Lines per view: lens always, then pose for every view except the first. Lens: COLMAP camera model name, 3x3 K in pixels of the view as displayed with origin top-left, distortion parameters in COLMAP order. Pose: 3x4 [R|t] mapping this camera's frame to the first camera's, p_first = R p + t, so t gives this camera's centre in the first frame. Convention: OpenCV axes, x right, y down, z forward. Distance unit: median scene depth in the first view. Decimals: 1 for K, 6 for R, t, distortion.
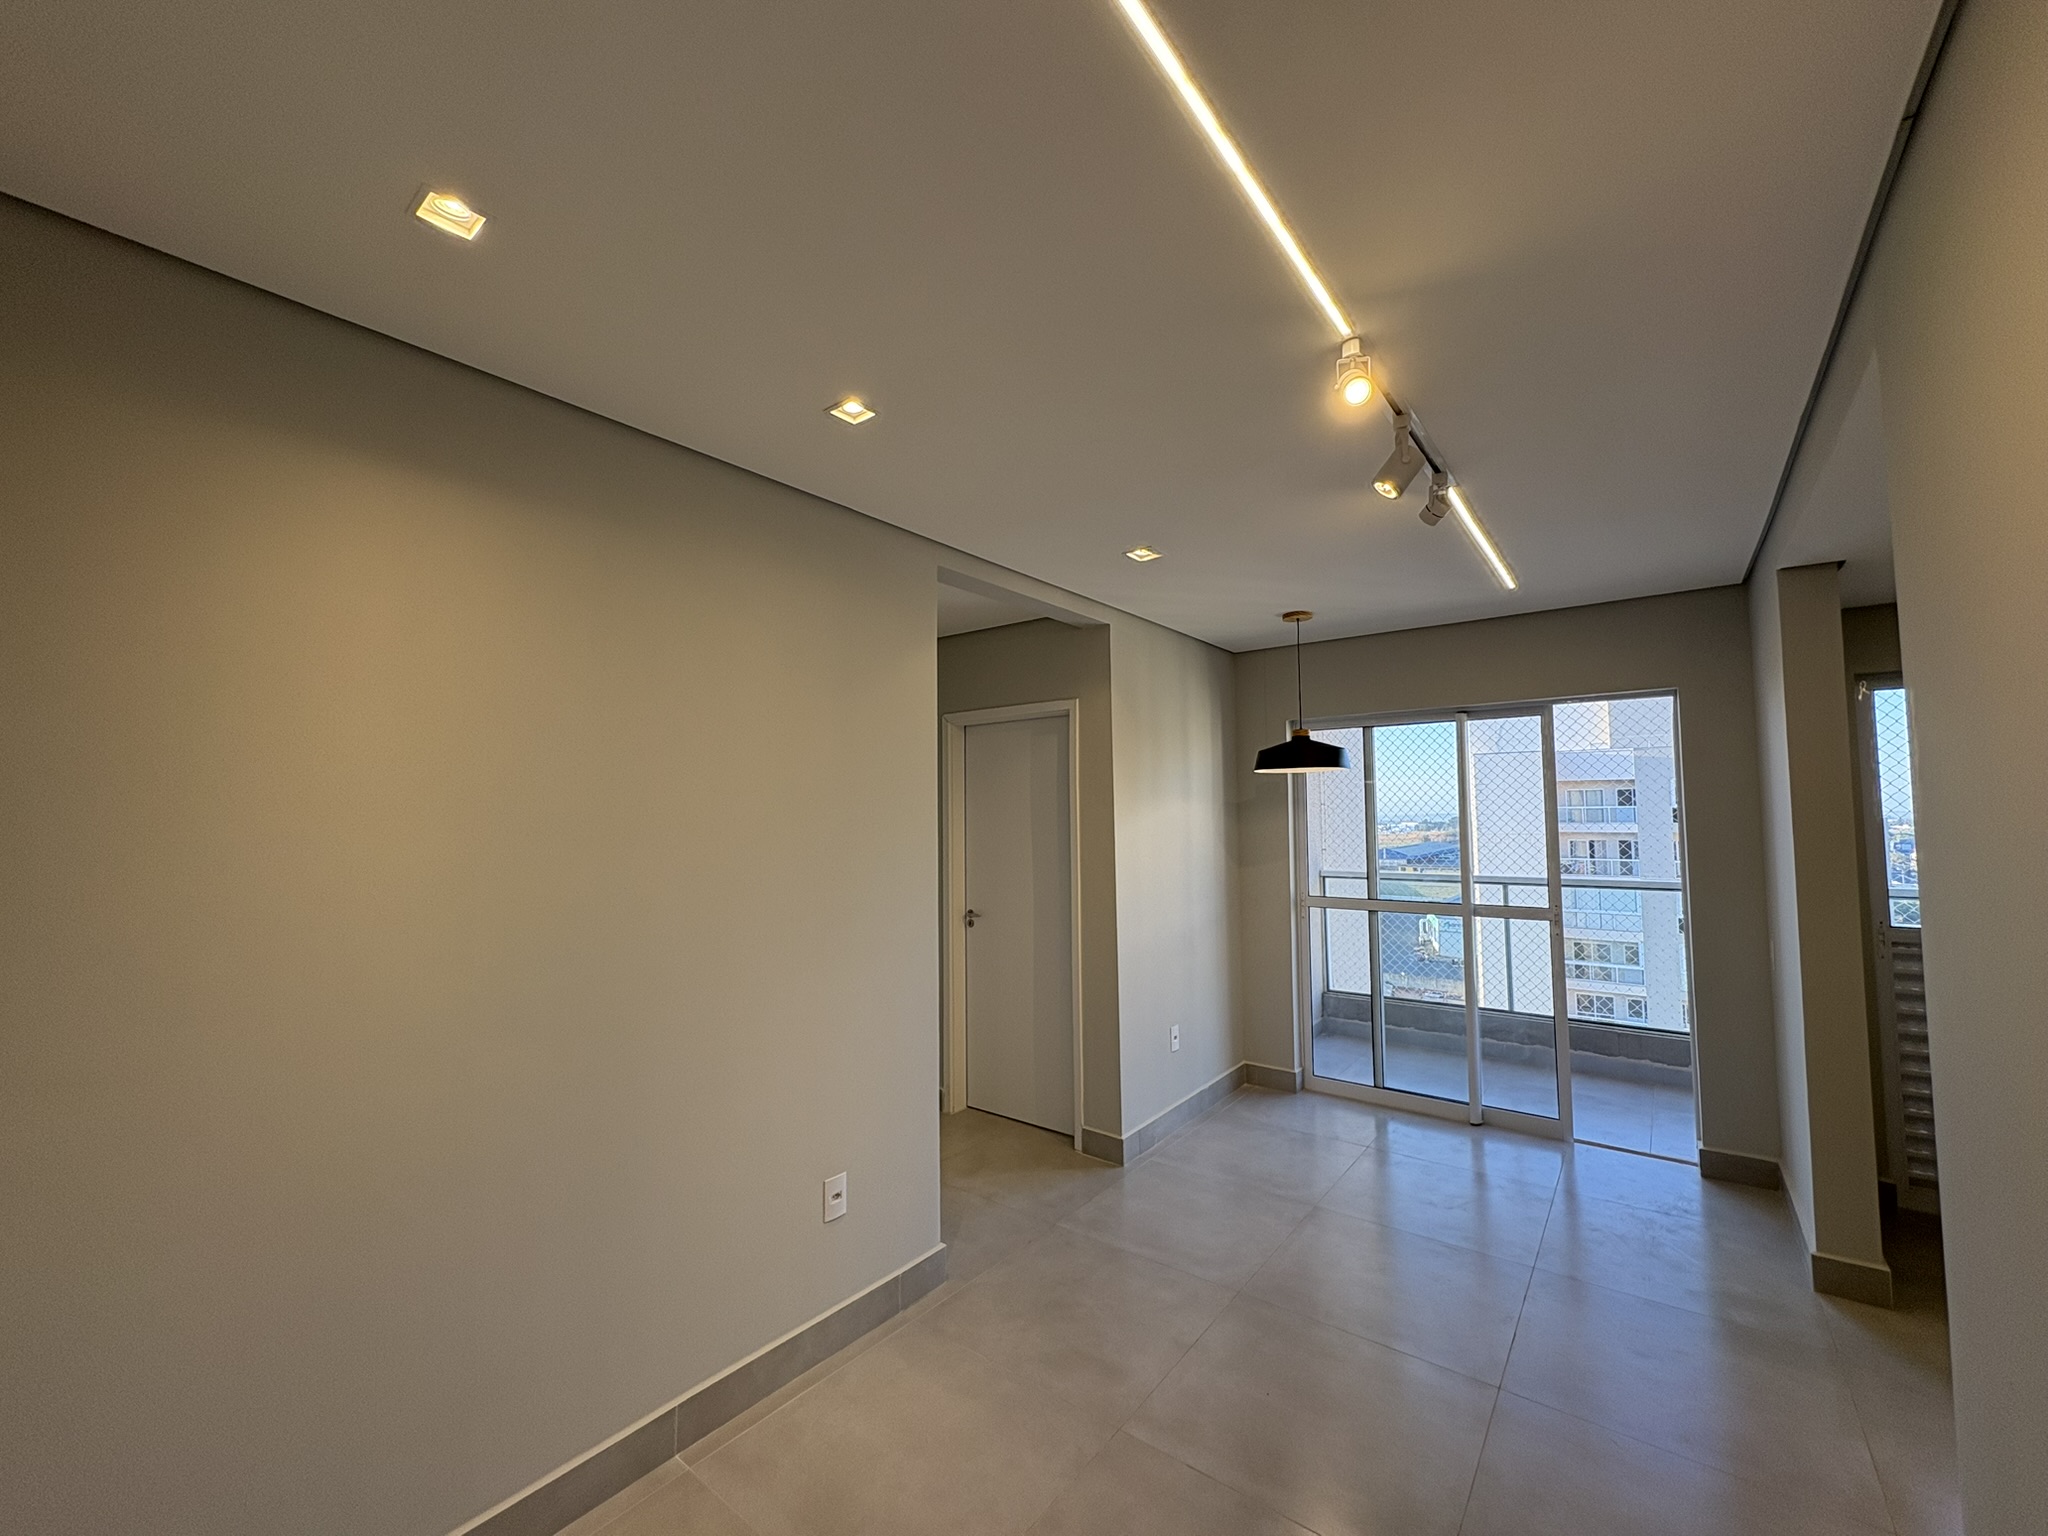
lens RADIAL K [[808.9, 0, 1028.3], [0, 808.9, 780.0], [0, 0, 1]] dist [-0.000815, -0.000072]
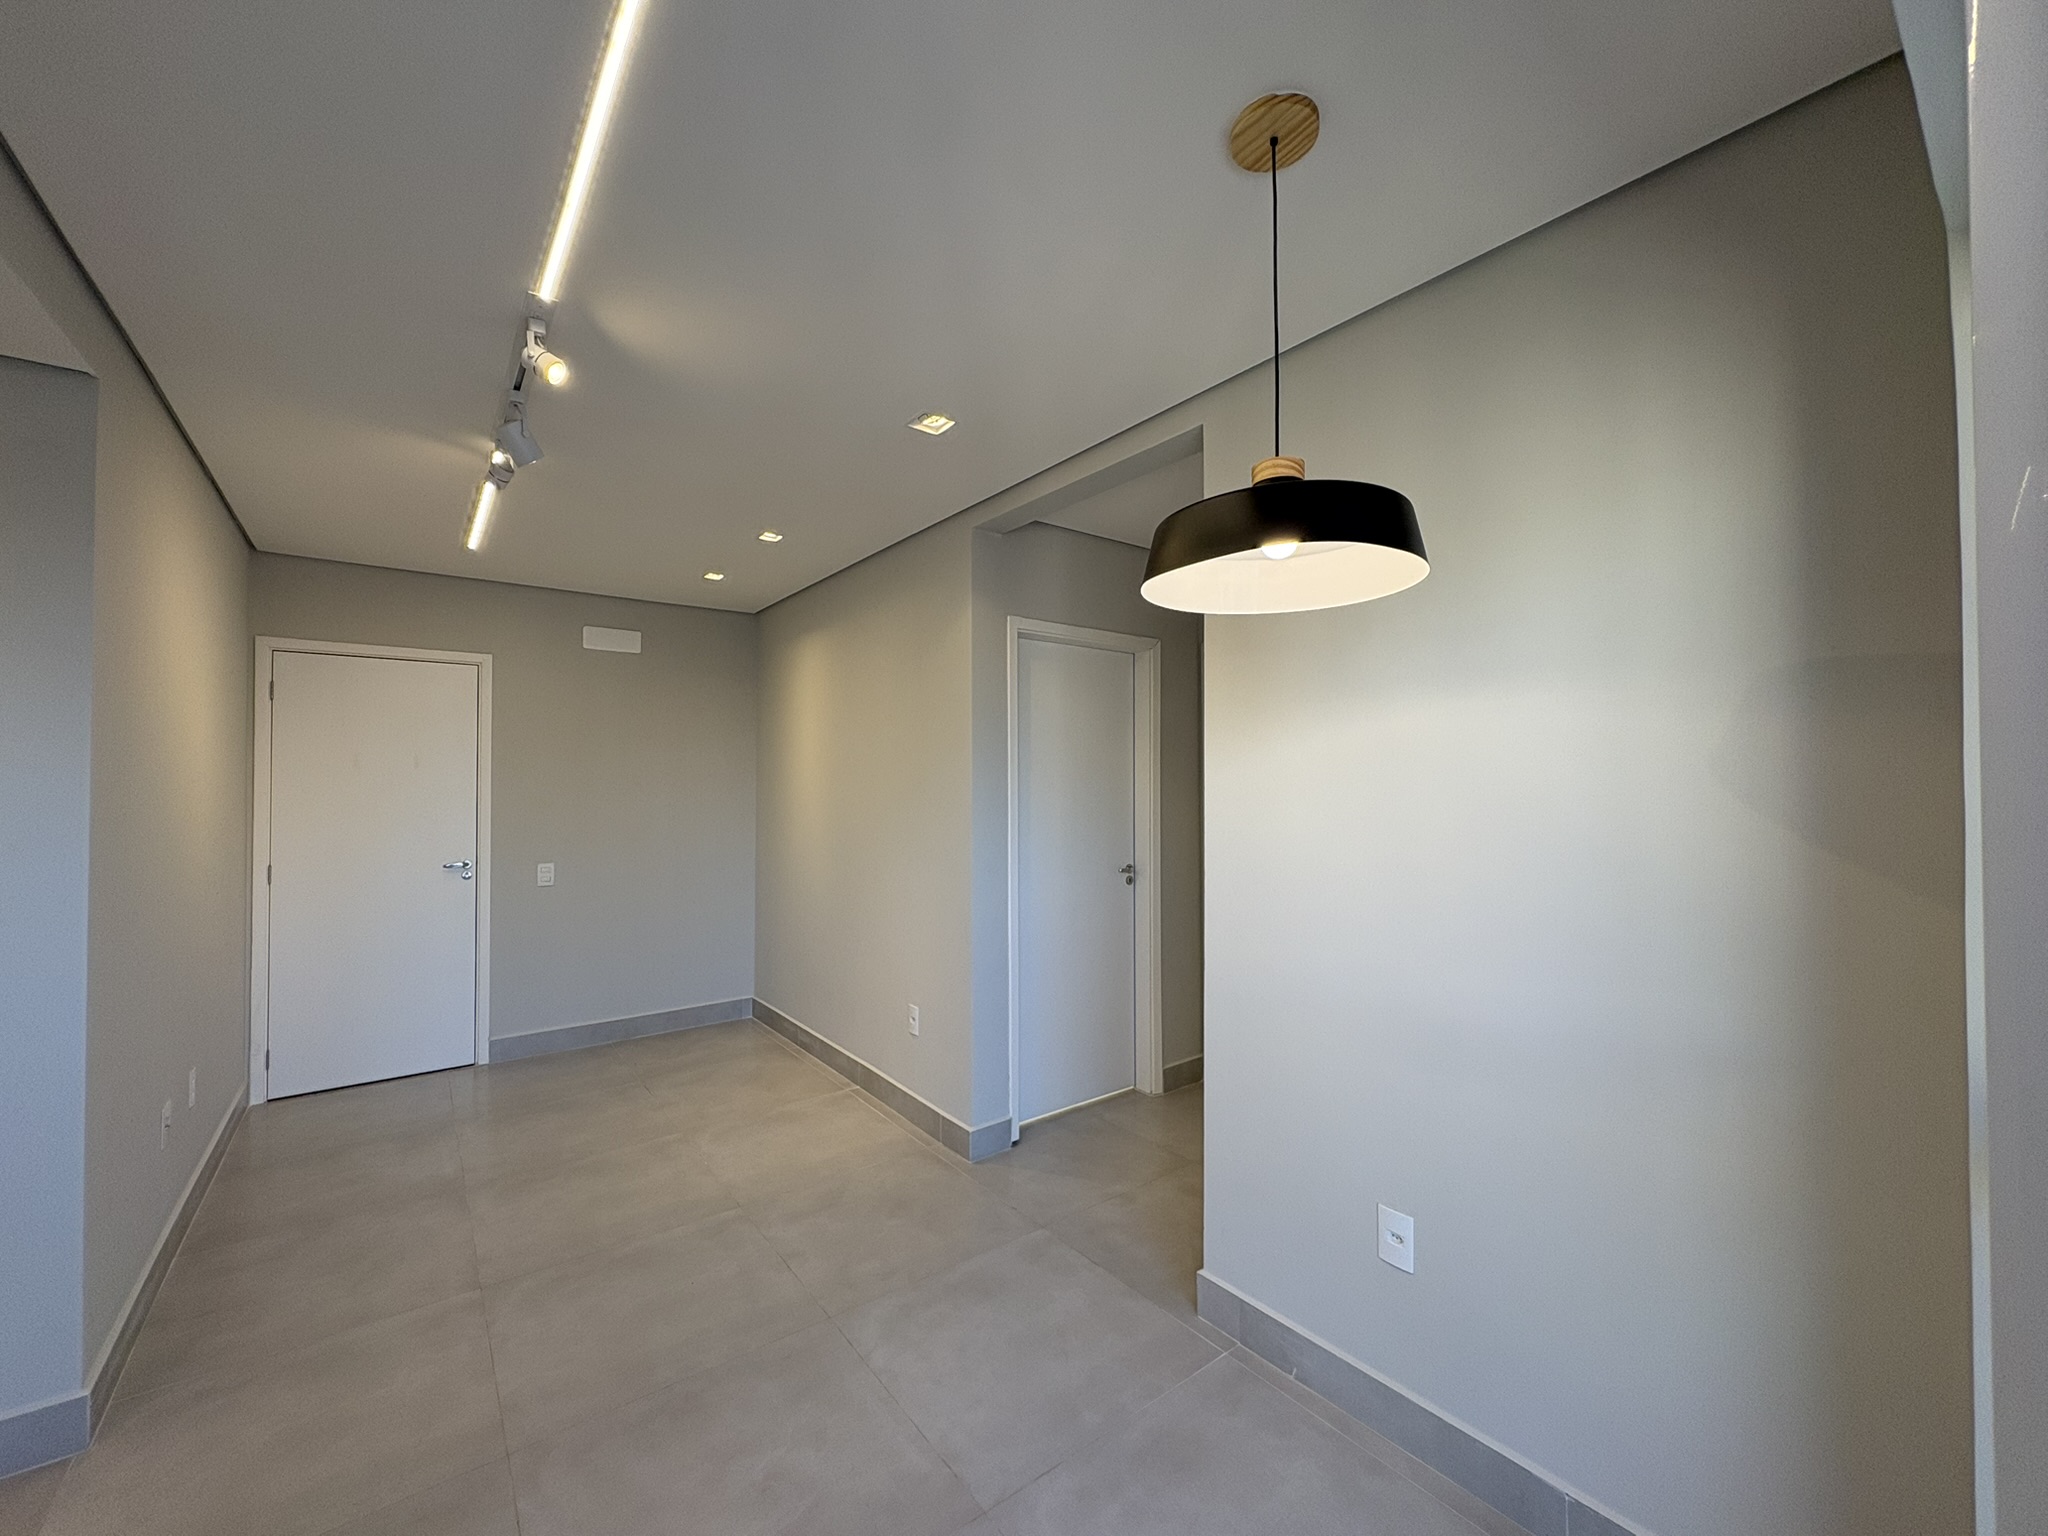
lens RADIAL K [[808.9, 0, 1028.3], [0, 808.9, 780.0], [0, 0, 1]] dist [-0.000815, -0.000072]
pose [[-0.257749, -0.005934, -0.966194, 0.855751], [0.050522, 0.998530, -0.019610, 0.095531], [0.964890, -0.053869, -0.257070, 1.221851]]
